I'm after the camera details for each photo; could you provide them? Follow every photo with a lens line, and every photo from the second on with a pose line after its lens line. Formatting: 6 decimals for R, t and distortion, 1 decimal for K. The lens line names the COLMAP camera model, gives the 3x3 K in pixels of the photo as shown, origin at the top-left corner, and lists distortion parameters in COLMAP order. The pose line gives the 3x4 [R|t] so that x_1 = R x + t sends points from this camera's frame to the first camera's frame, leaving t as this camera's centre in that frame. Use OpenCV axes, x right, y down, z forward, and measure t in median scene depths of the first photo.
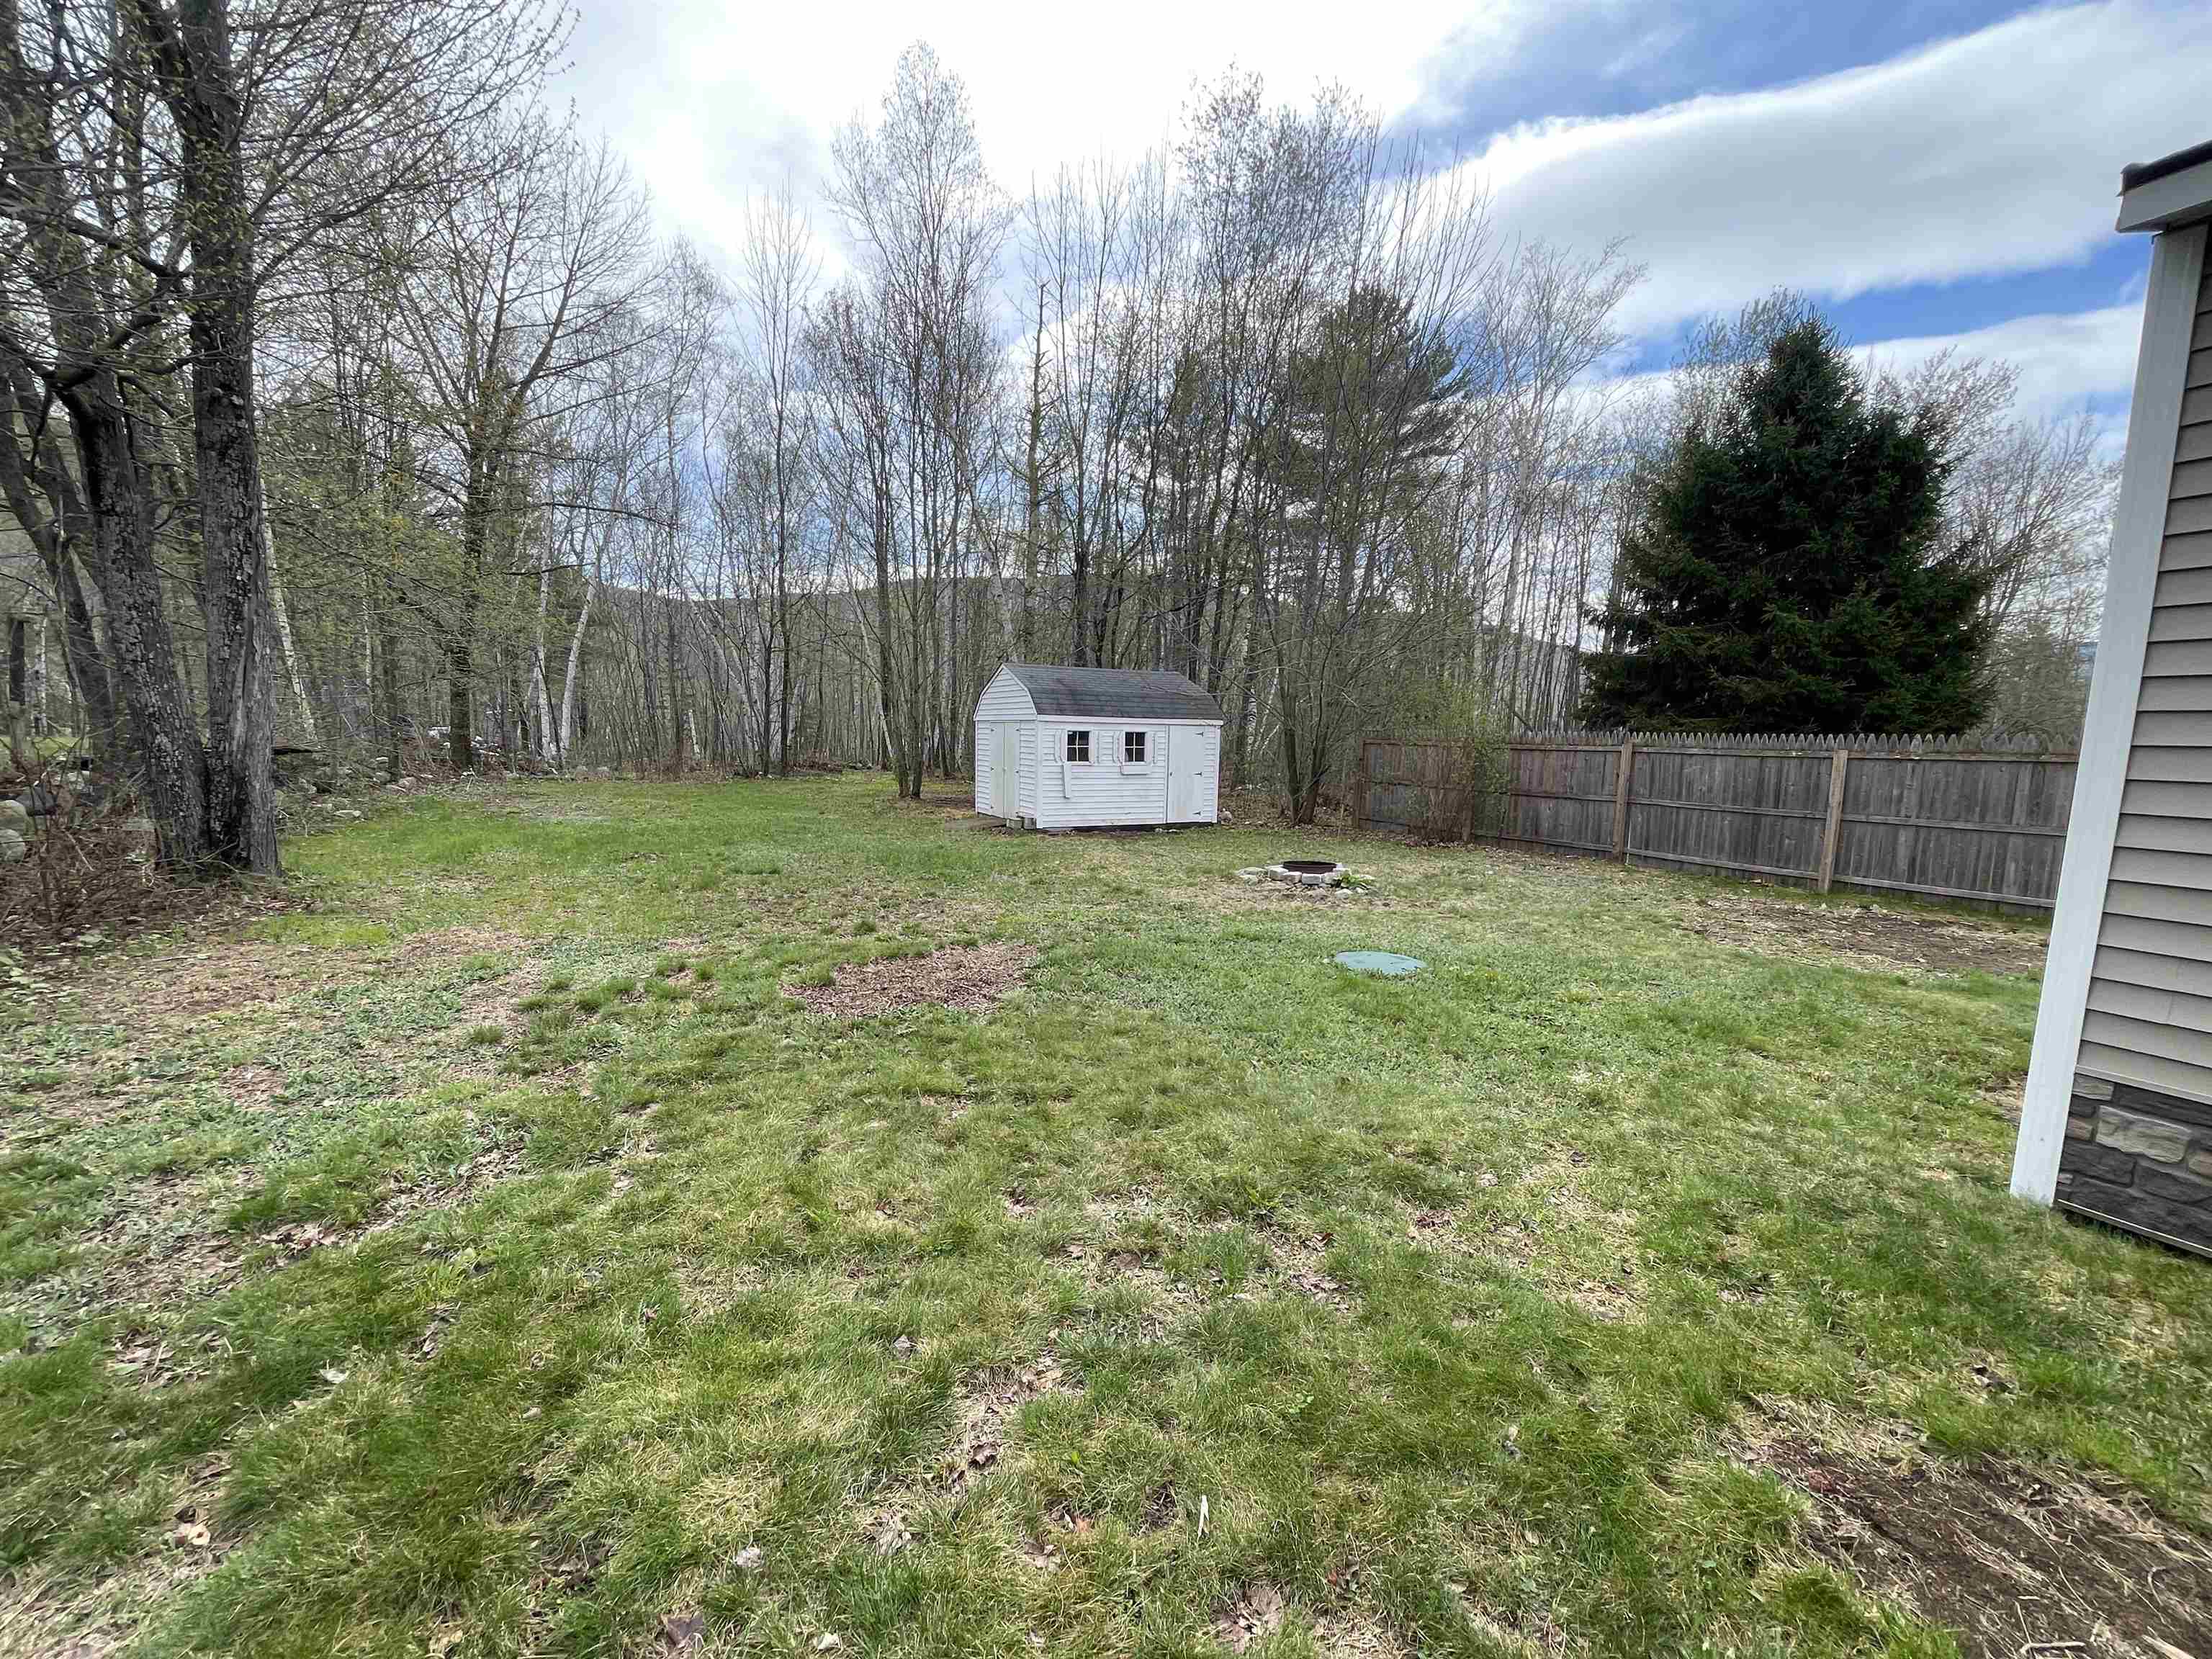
lens RADIAL K [[883.7, 0, 1112.1], [0, 883.7, 846.6], [0, 0, 1]] dist [-0.001233, 0.000001]
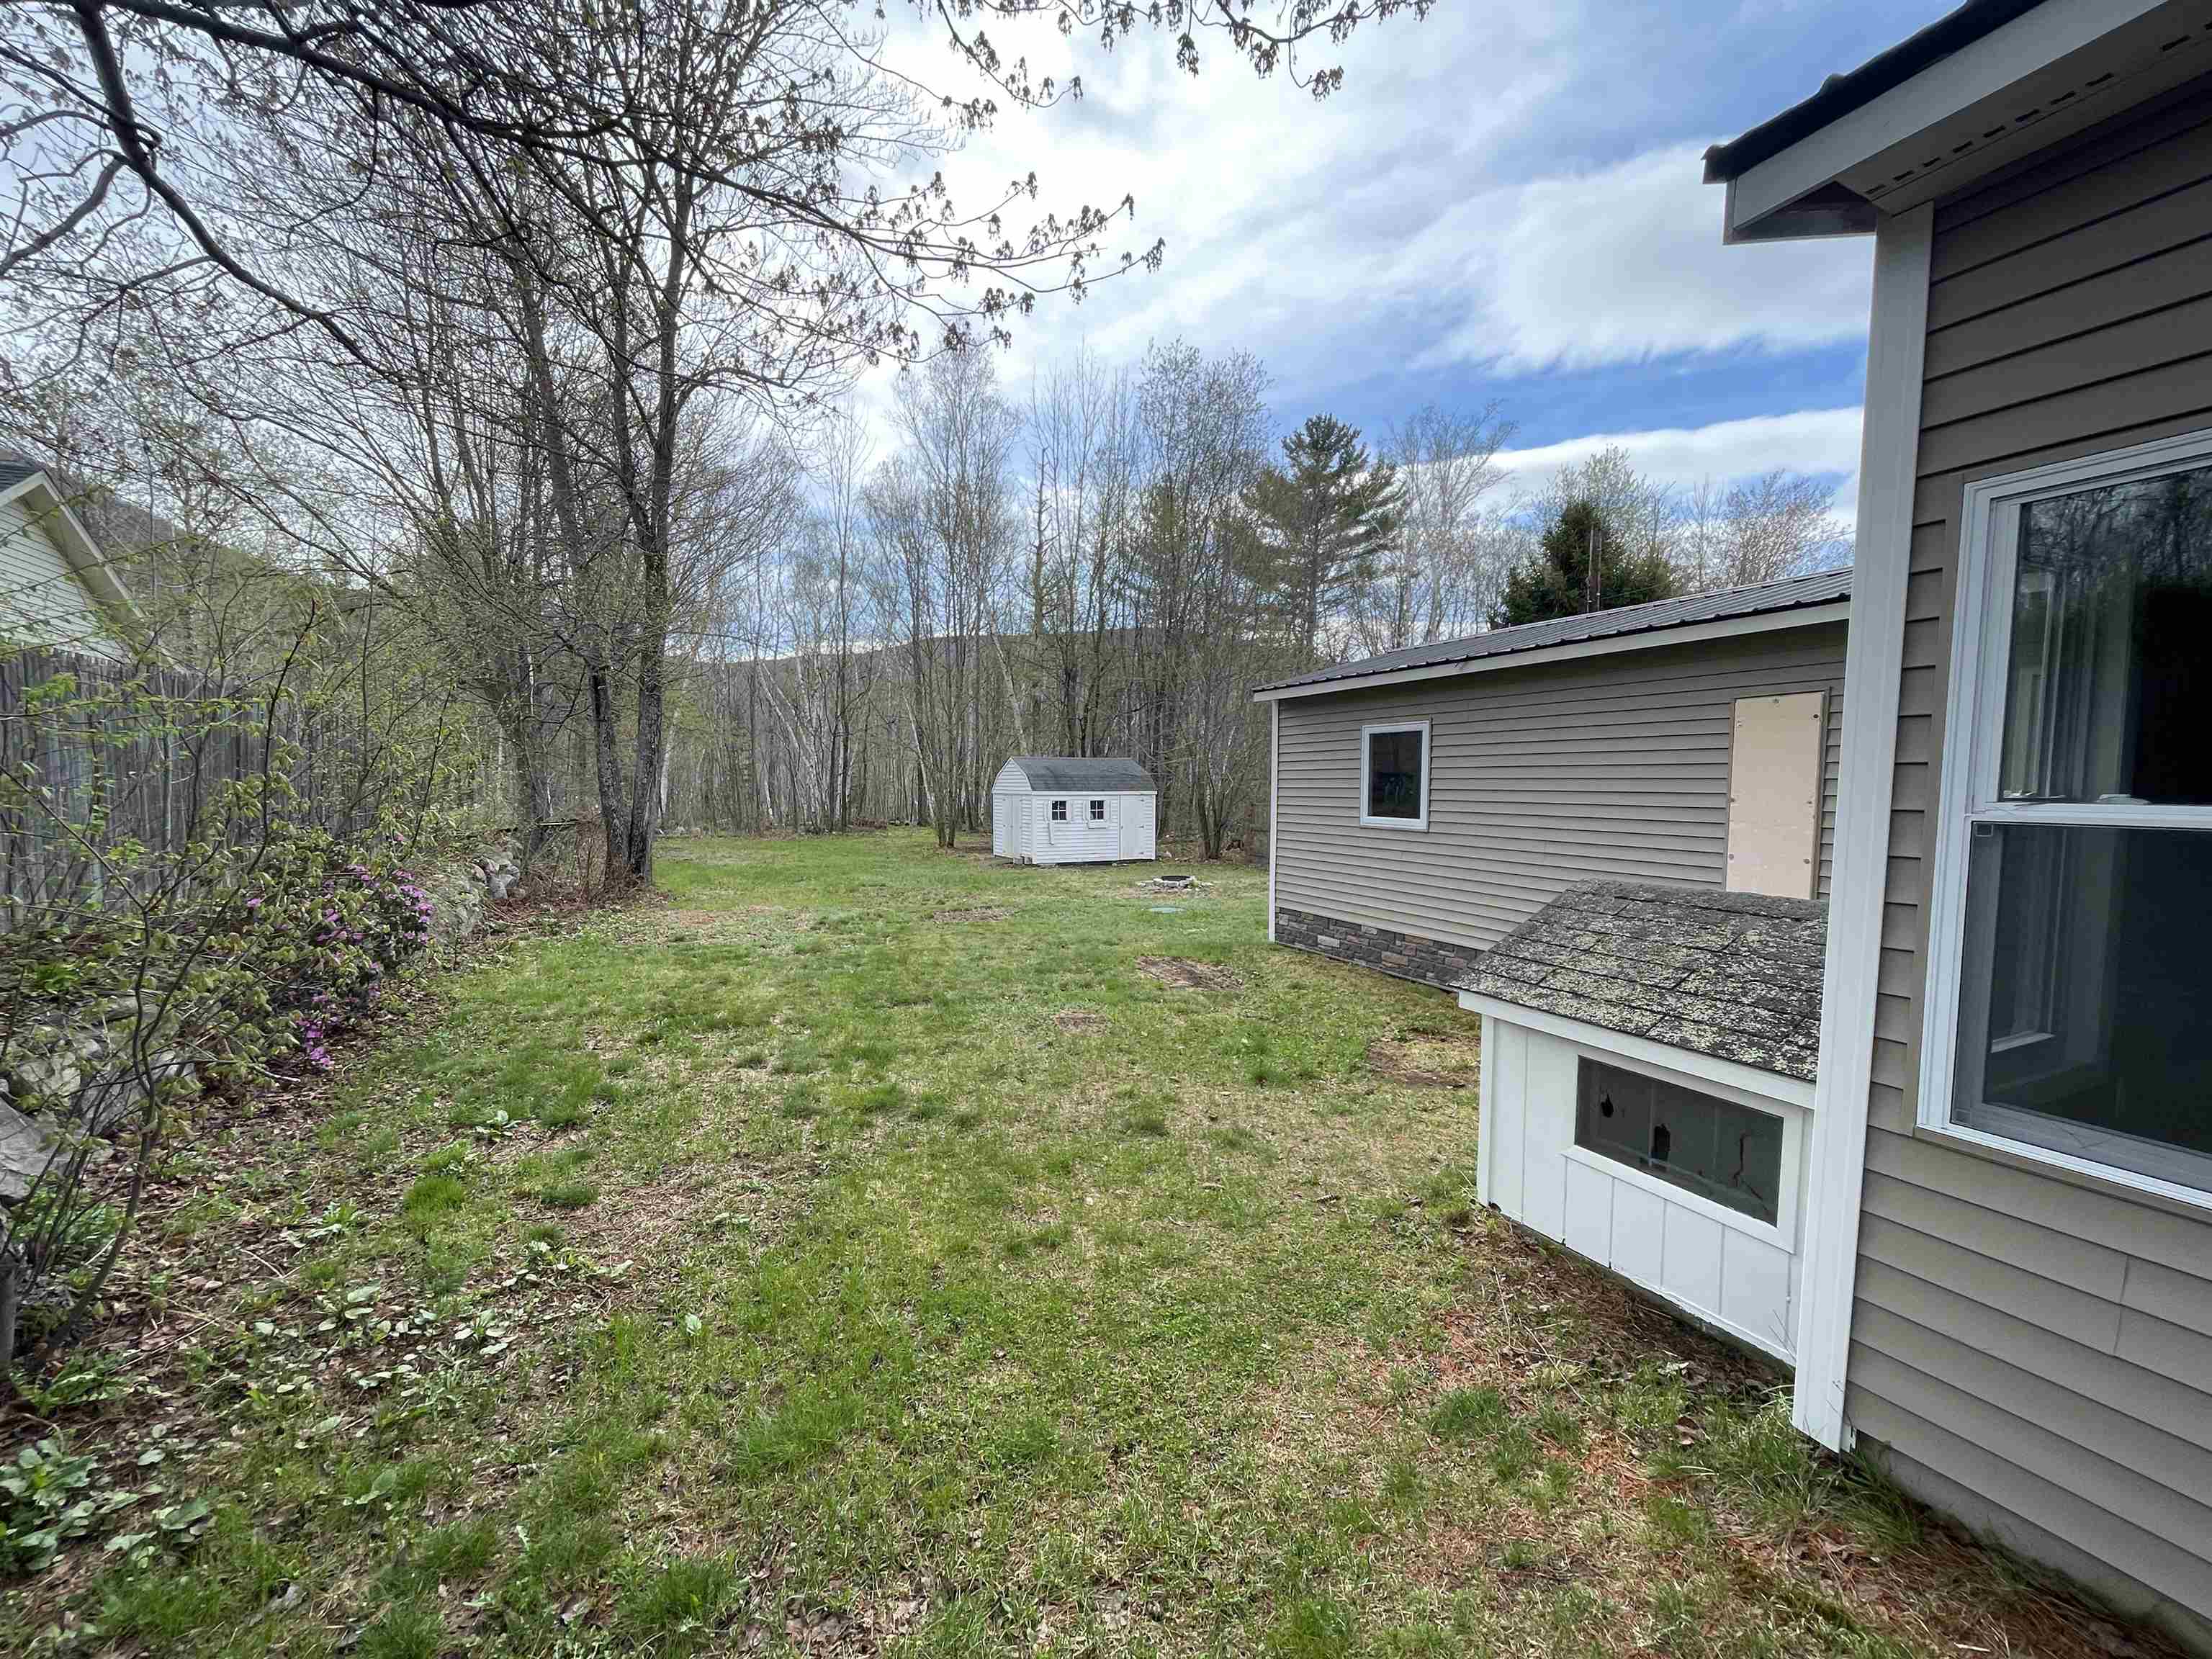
lens RADIAL K [[883.7, 0, 1096.7], [0, 883.7, 840.4], [0, 0, 1]] dist [-0.001233, 0.000001]
pose [[0.999026, -0.015359, -0.041354, 0.081109], [0.012670, 0.997836, -0.064512, 0.035146], [0.042256, 0.063926, 0.997060, -0.478798]]
